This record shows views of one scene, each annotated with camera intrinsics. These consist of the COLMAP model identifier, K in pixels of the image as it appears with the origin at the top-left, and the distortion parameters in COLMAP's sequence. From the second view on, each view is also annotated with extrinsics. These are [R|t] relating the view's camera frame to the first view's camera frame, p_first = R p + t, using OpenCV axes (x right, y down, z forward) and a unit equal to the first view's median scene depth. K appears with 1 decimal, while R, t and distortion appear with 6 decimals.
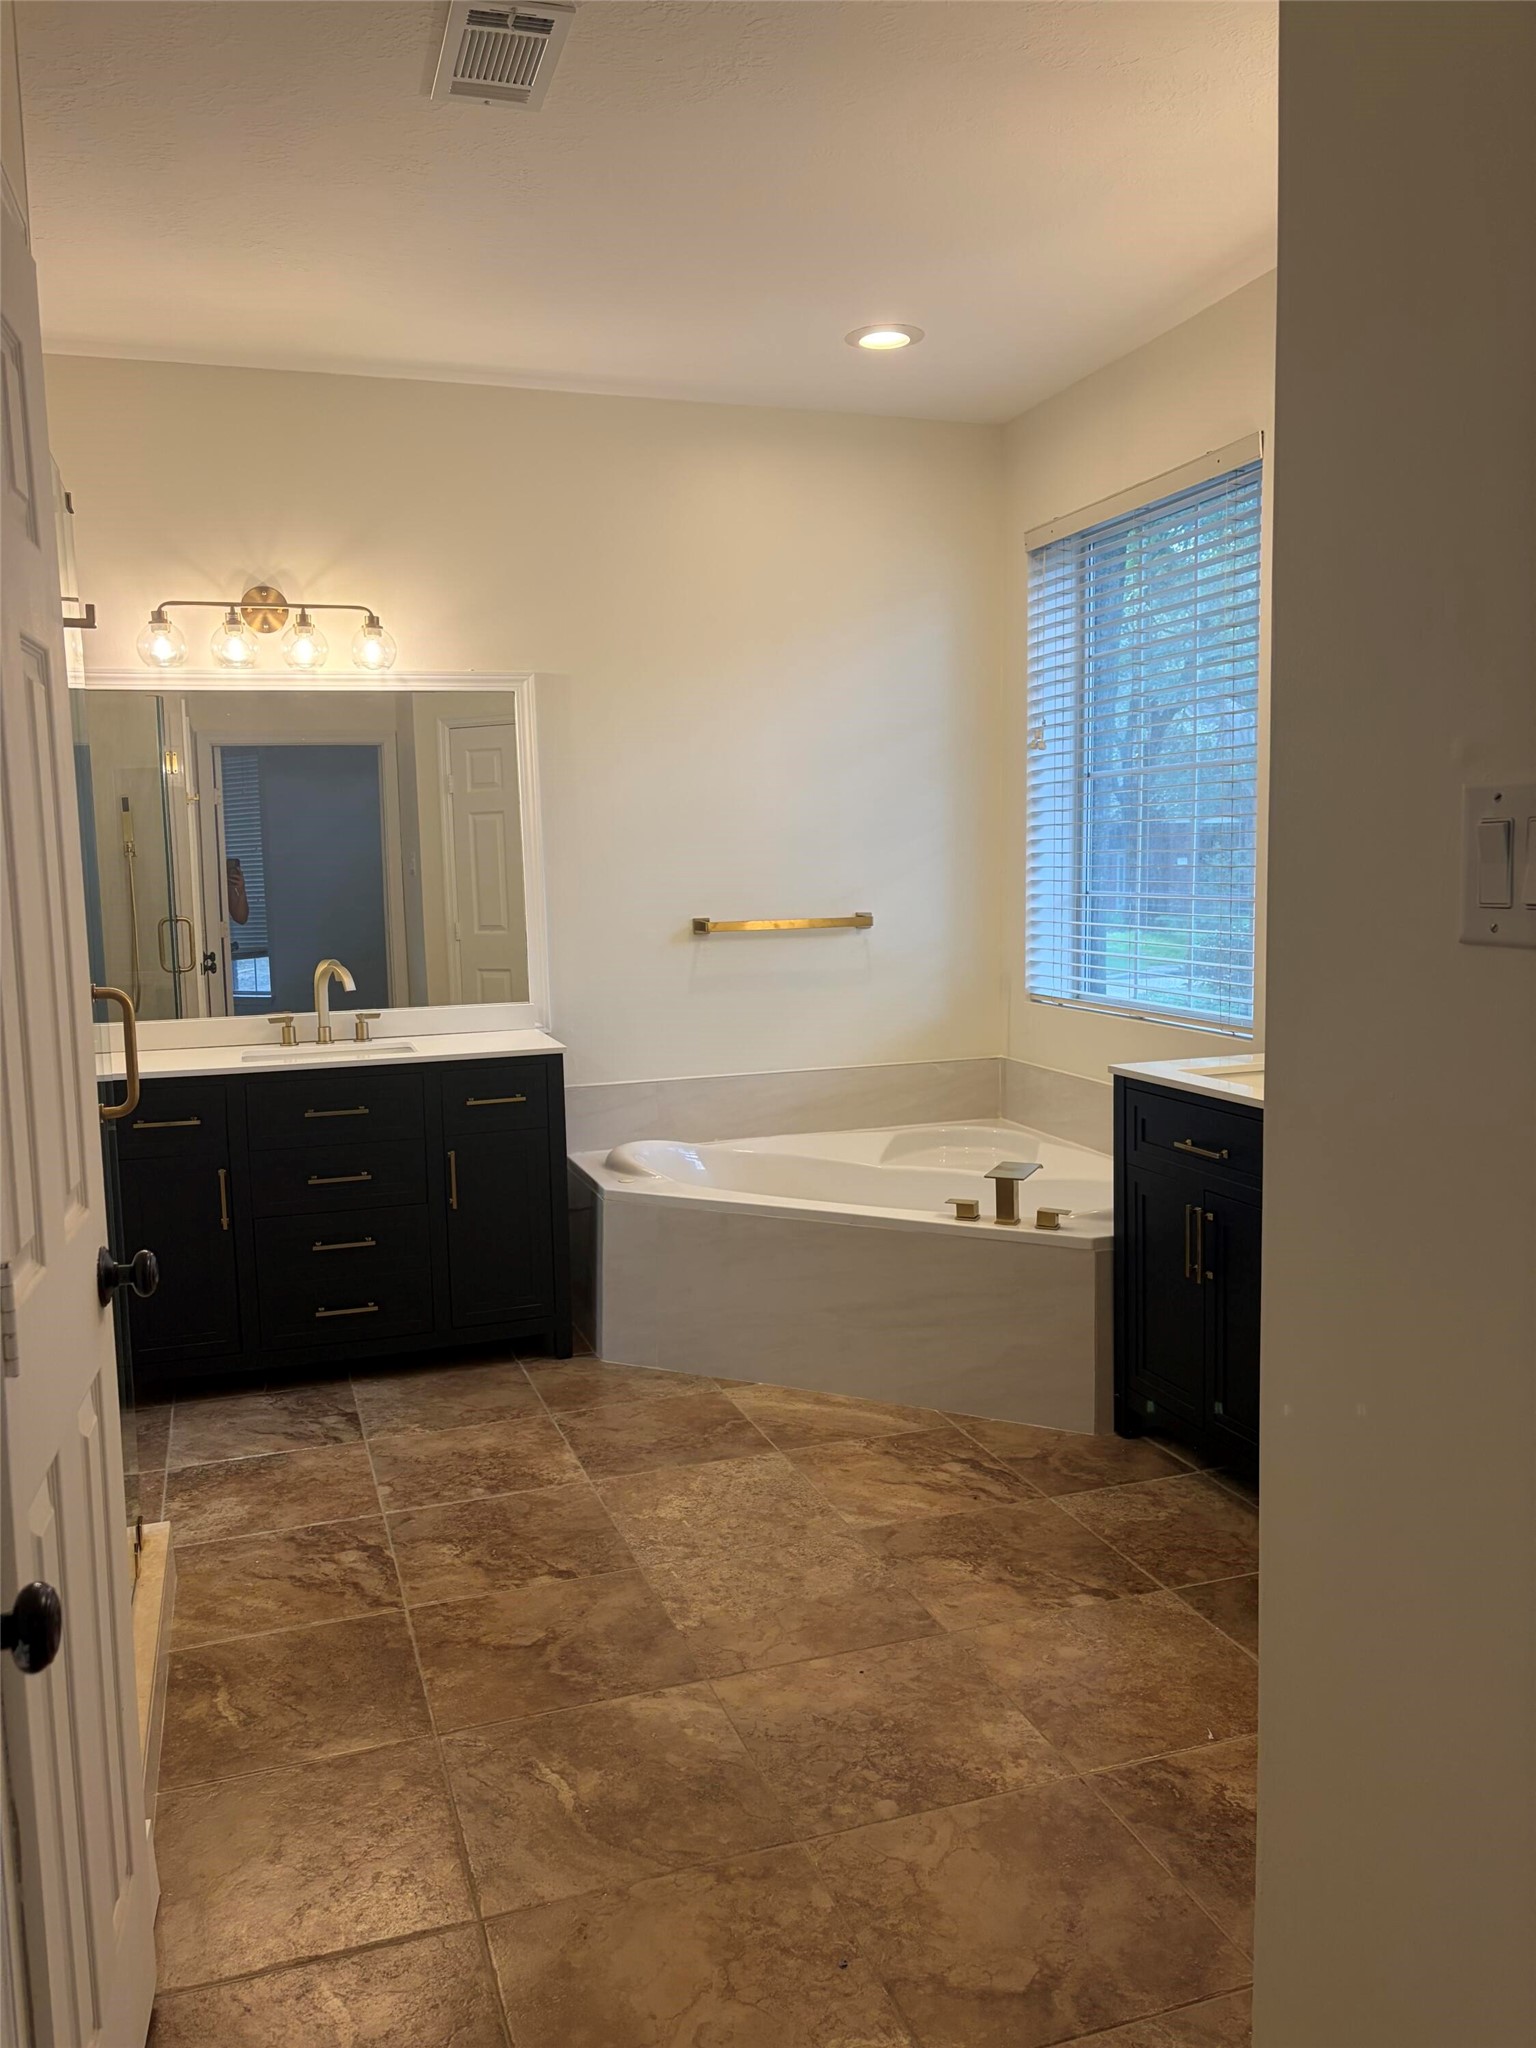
lens RADIAL K [[1544.0, 0, 760.7], [0, 1544.0, 1028.8], [0, 0, 1]] dist [0.042290, -0.057597]
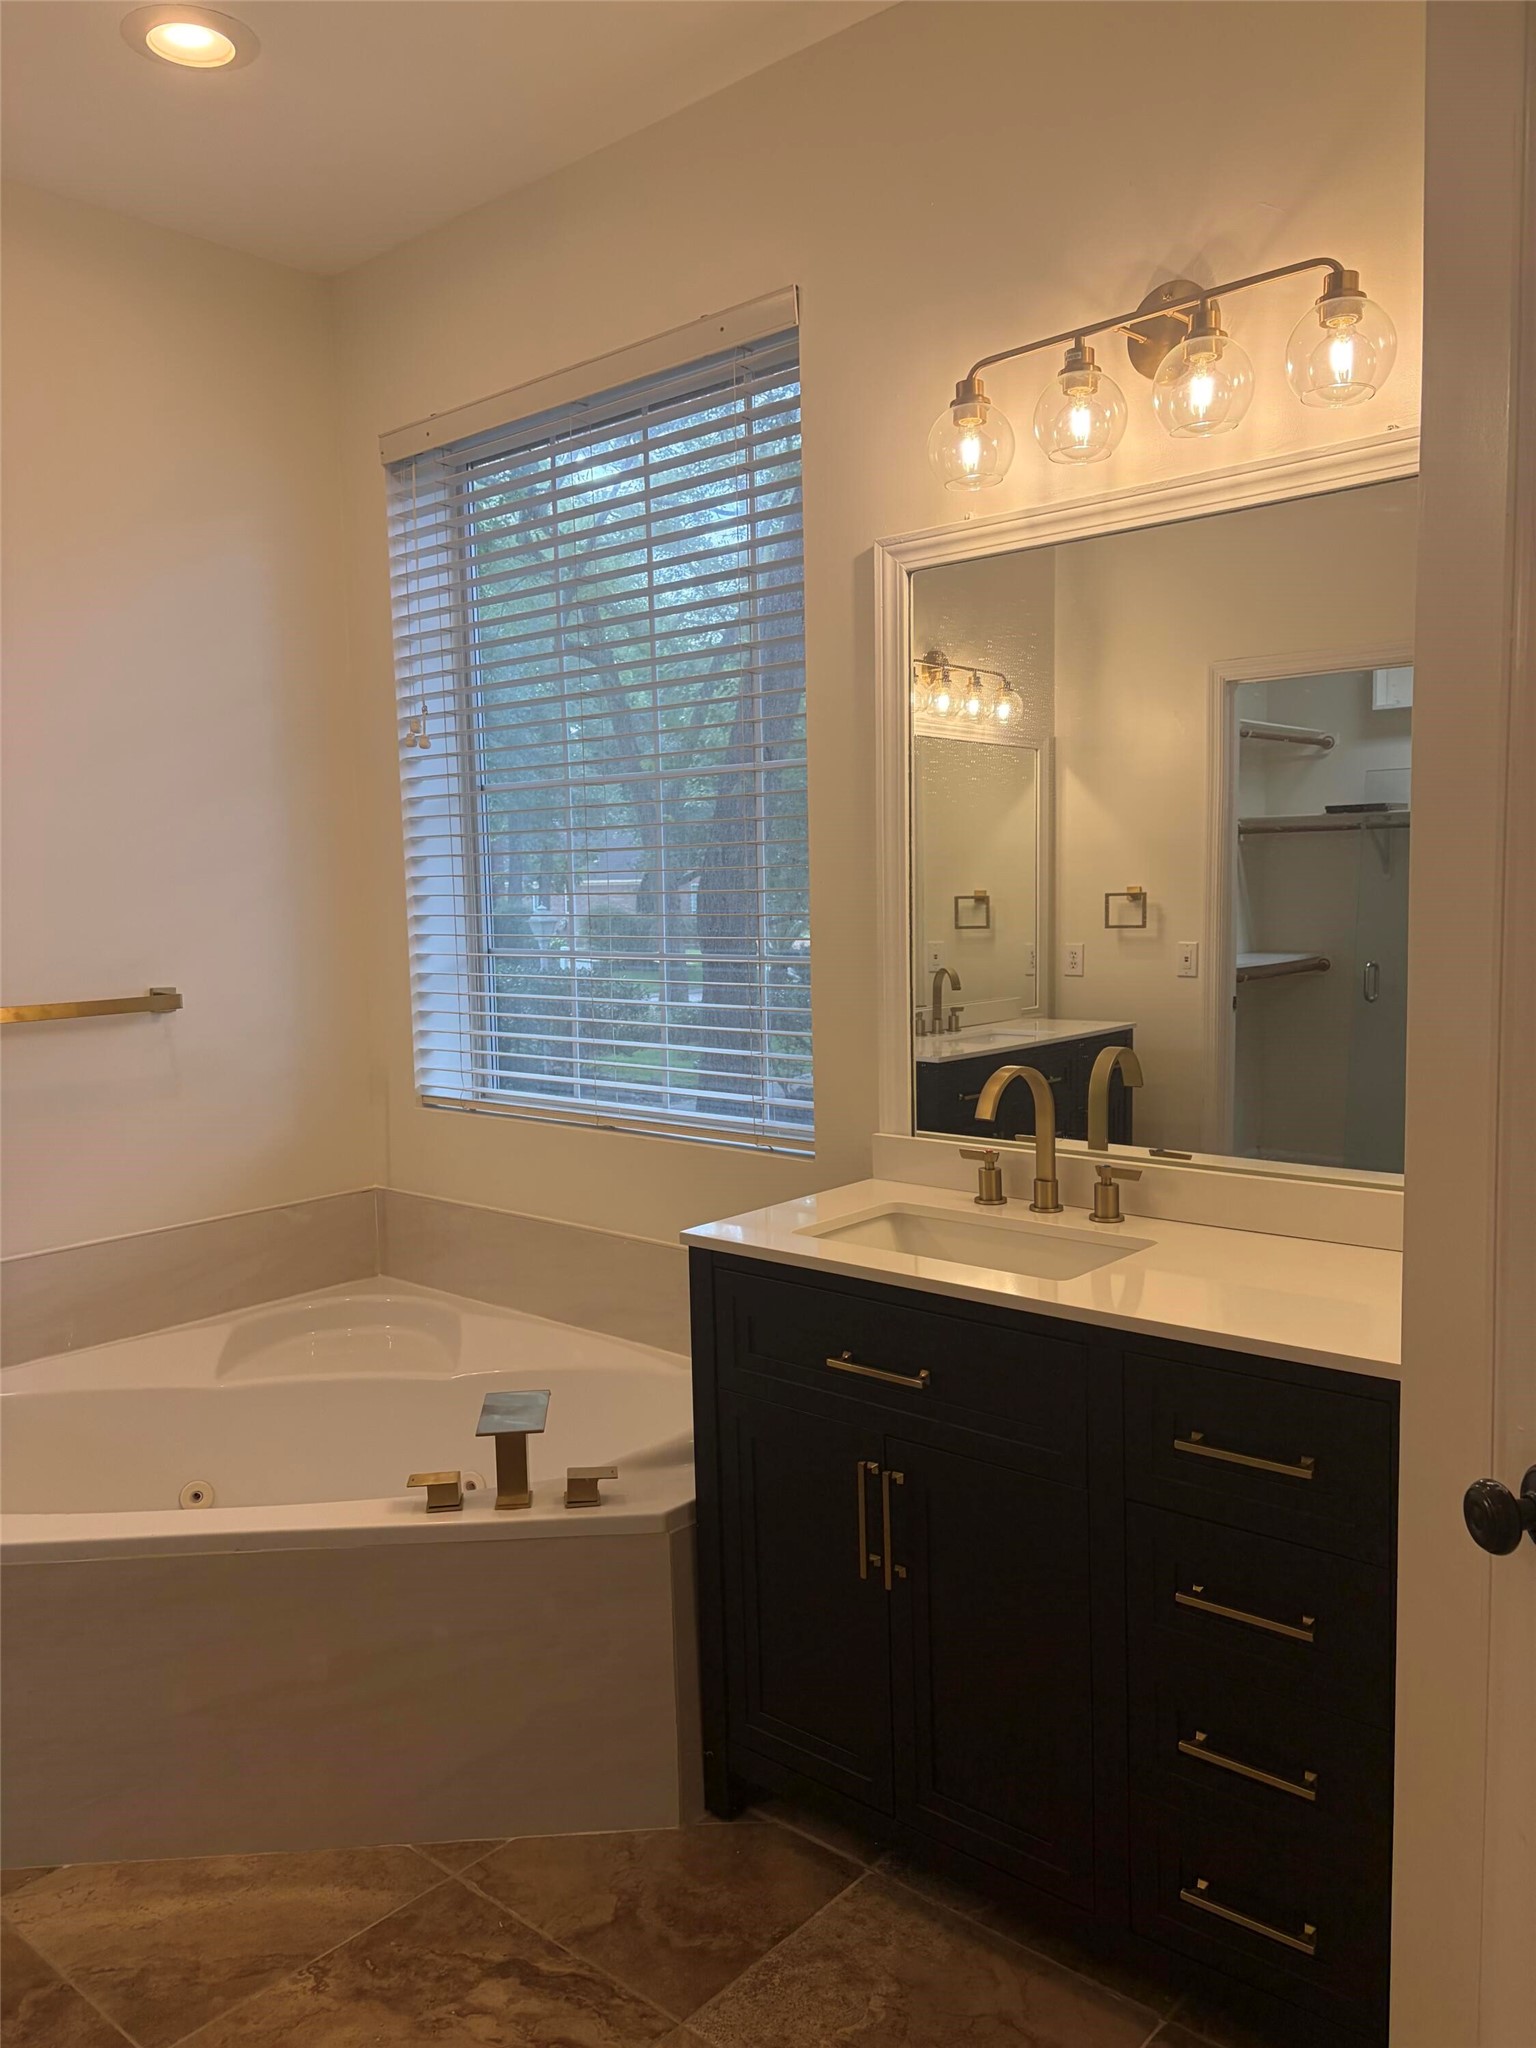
lens RADIAL K [[1544.0, 0, 760.7], [0, 1544.0, 1028.8], [0, 0, 1]] dist [0.042290, -0.057597]
pose [[0.866337, -0.043330, 0.497577, -0.039803], [0.057826, 0.998232, -0.013754, -0.035994], [-0.496101, 0.040688, 0.867311, 0.326974]]
